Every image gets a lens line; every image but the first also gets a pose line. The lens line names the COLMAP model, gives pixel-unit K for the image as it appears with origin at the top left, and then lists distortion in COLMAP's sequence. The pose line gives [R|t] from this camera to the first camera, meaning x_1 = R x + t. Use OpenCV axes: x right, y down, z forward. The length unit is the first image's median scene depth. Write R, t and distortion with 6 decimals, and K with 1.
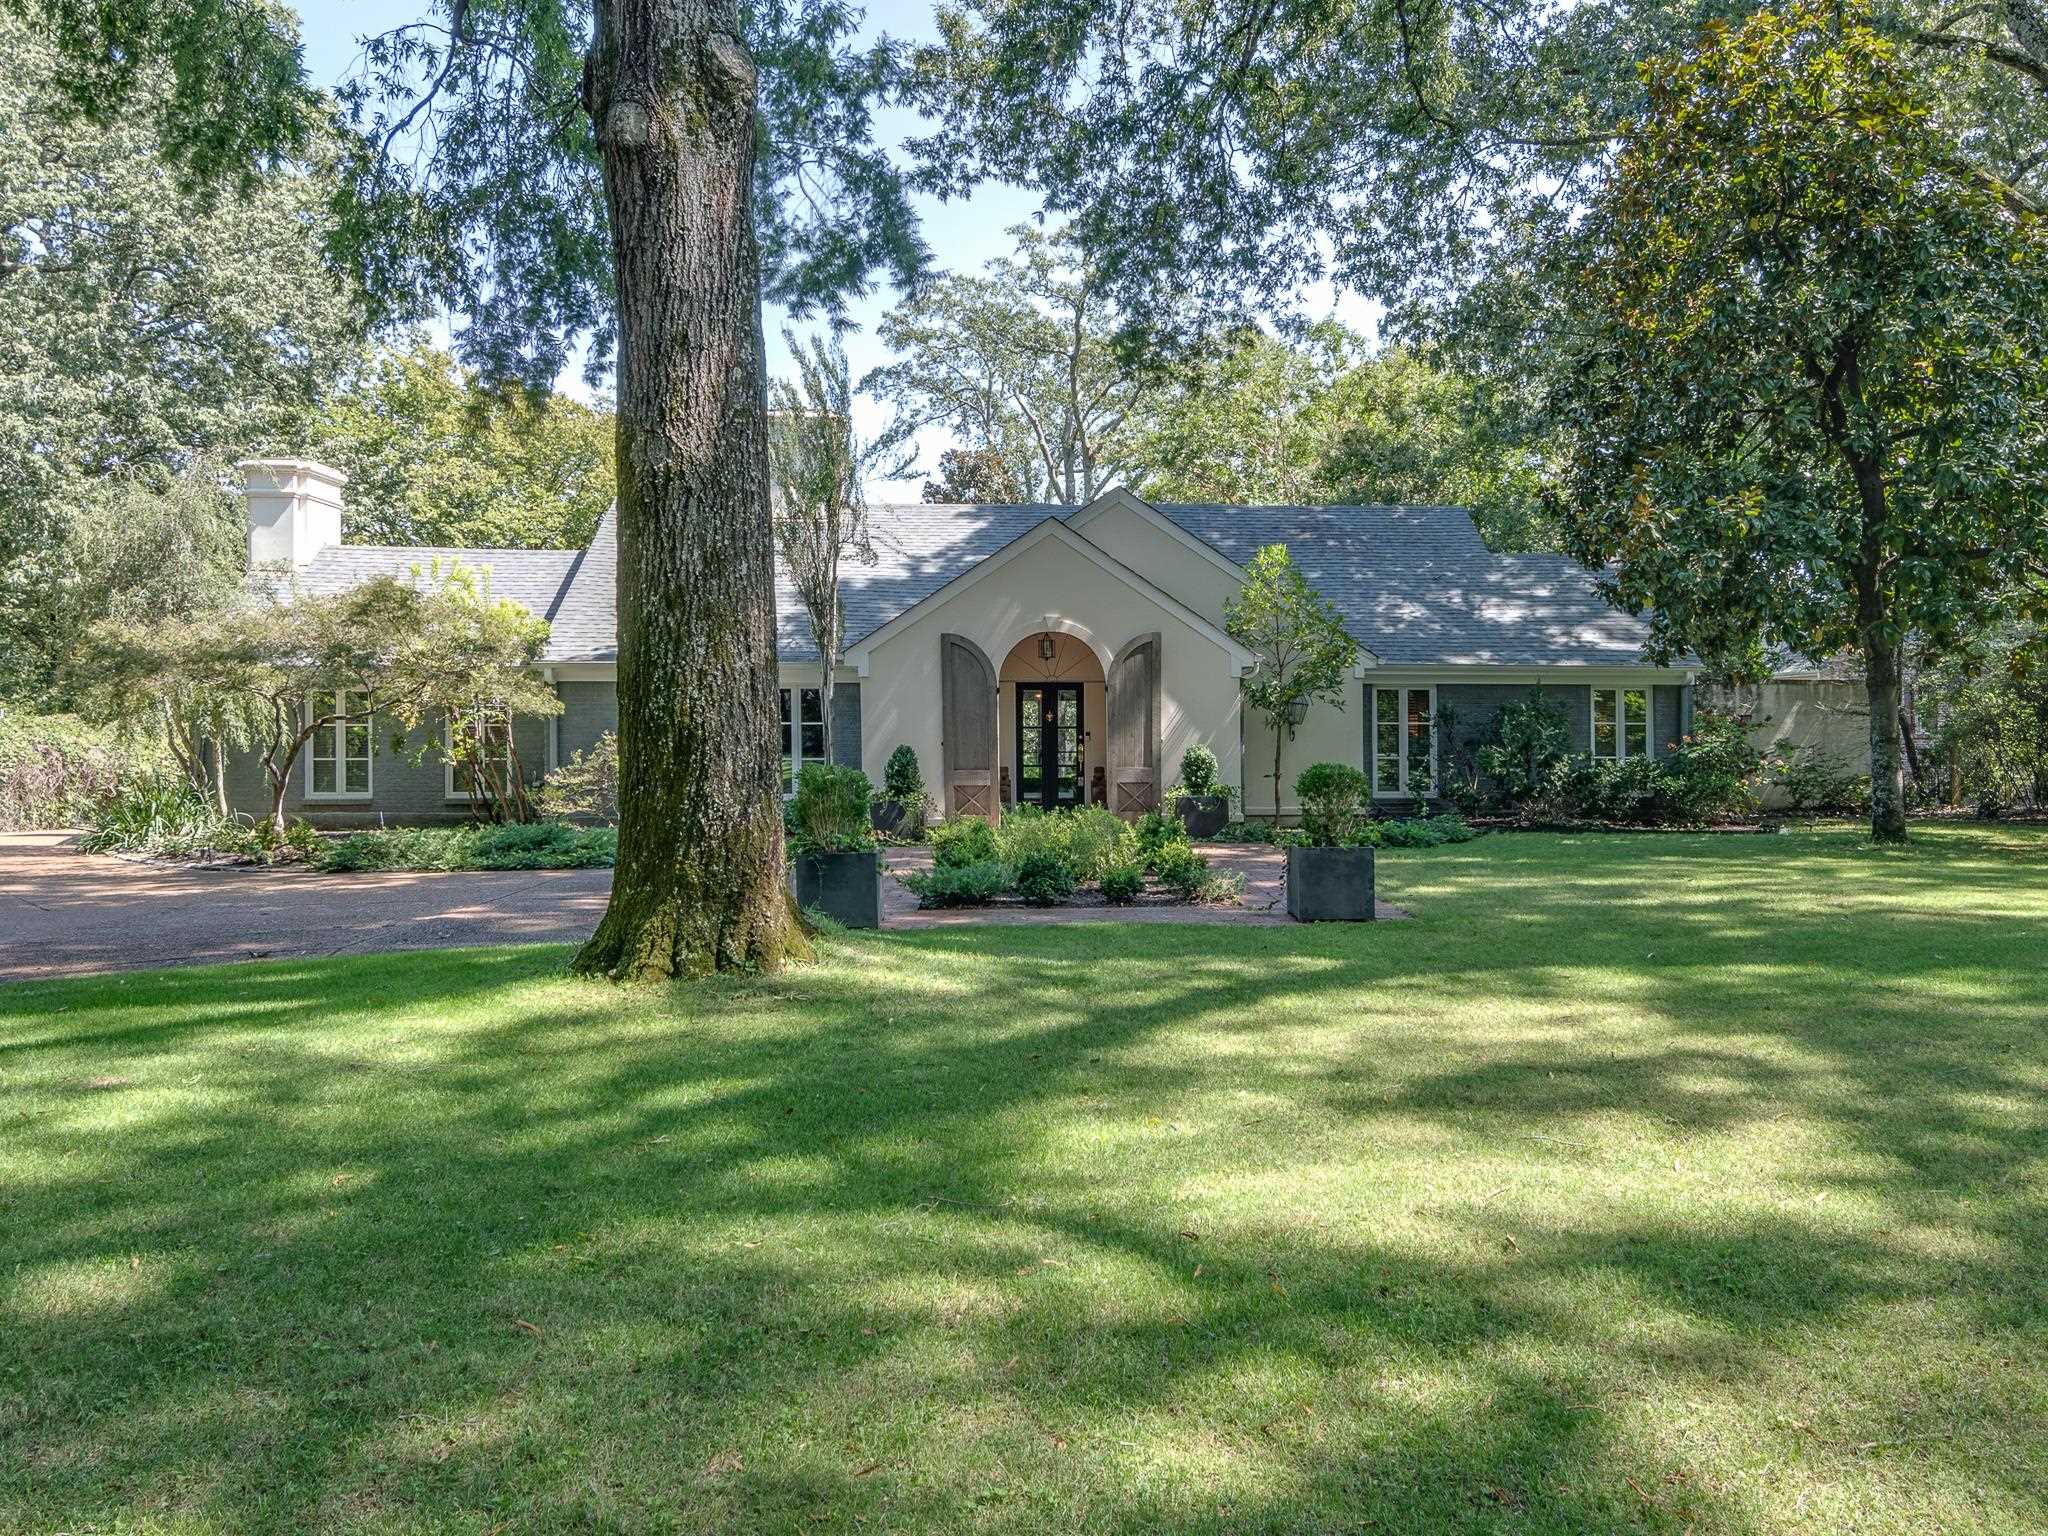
lens RADIAL K [[2495.6, 0, 1182.5], [0, 2495.6, 772.6], [0, 0, 1]] dist [0.001070, 0.006922]
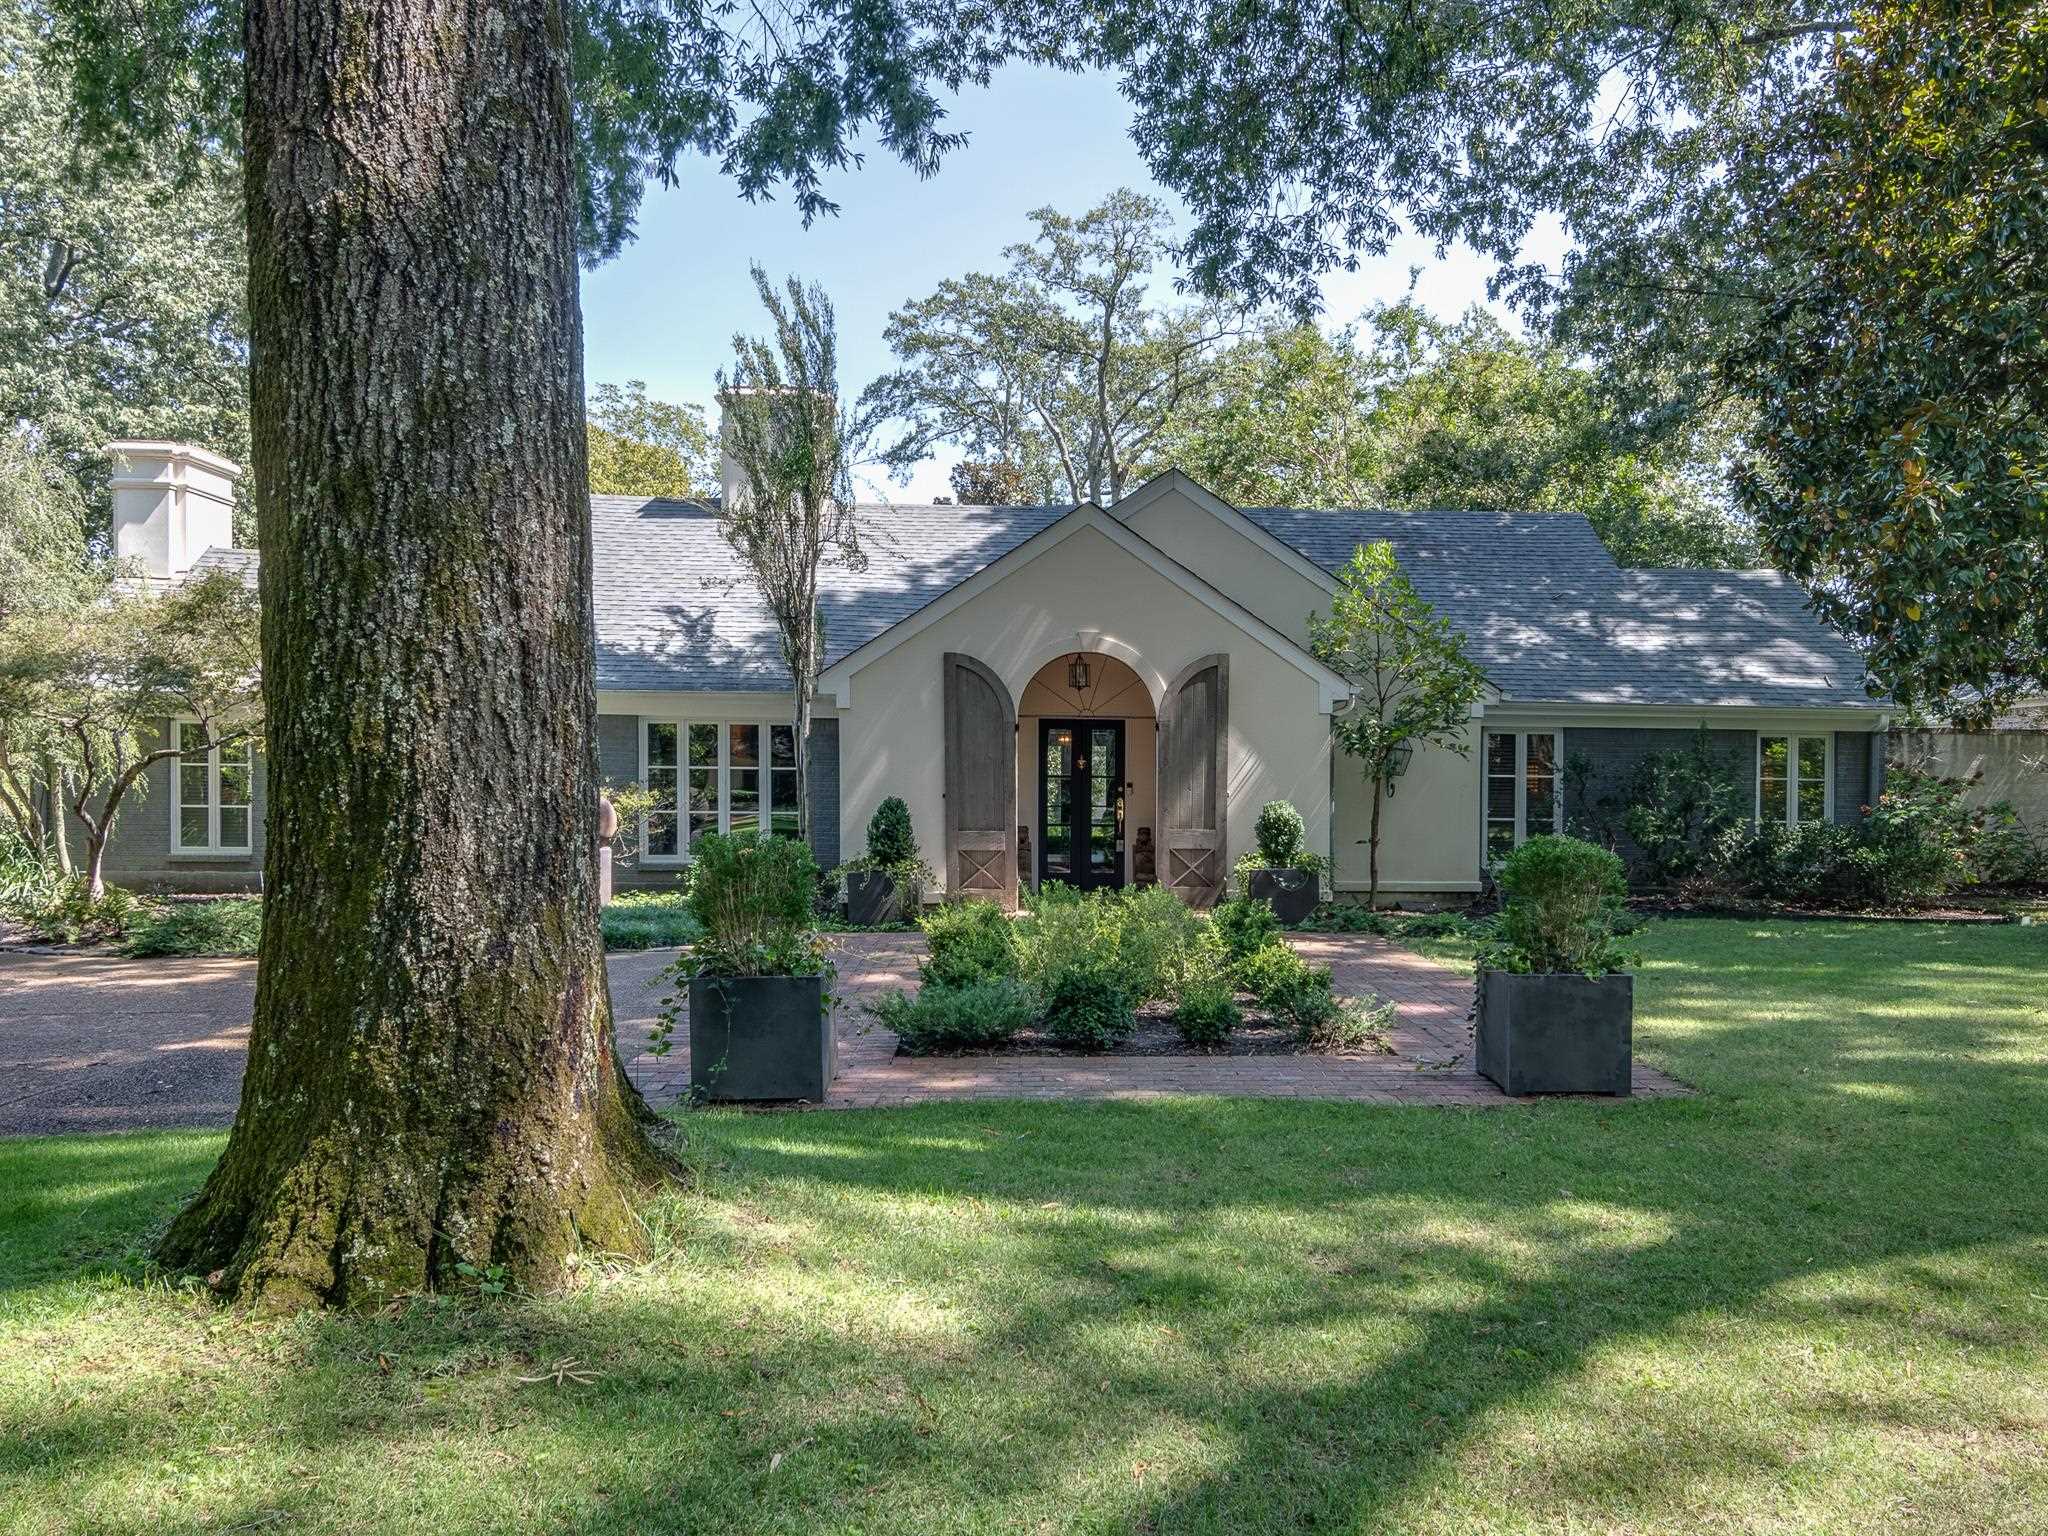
lens RADIAL K [[2507.5, 0, 1024.0], [0, 2507.5, 768.0], [0, 0, 1]] dist [-0.011947, -0.005088]
pose [[0.997612, 0.009900, -0.068348, -0.016961], [-0.011424, 0.999694, -0.021946, -0.003128], [0.068110, 0.022675, 0.997420, 0.207145]]
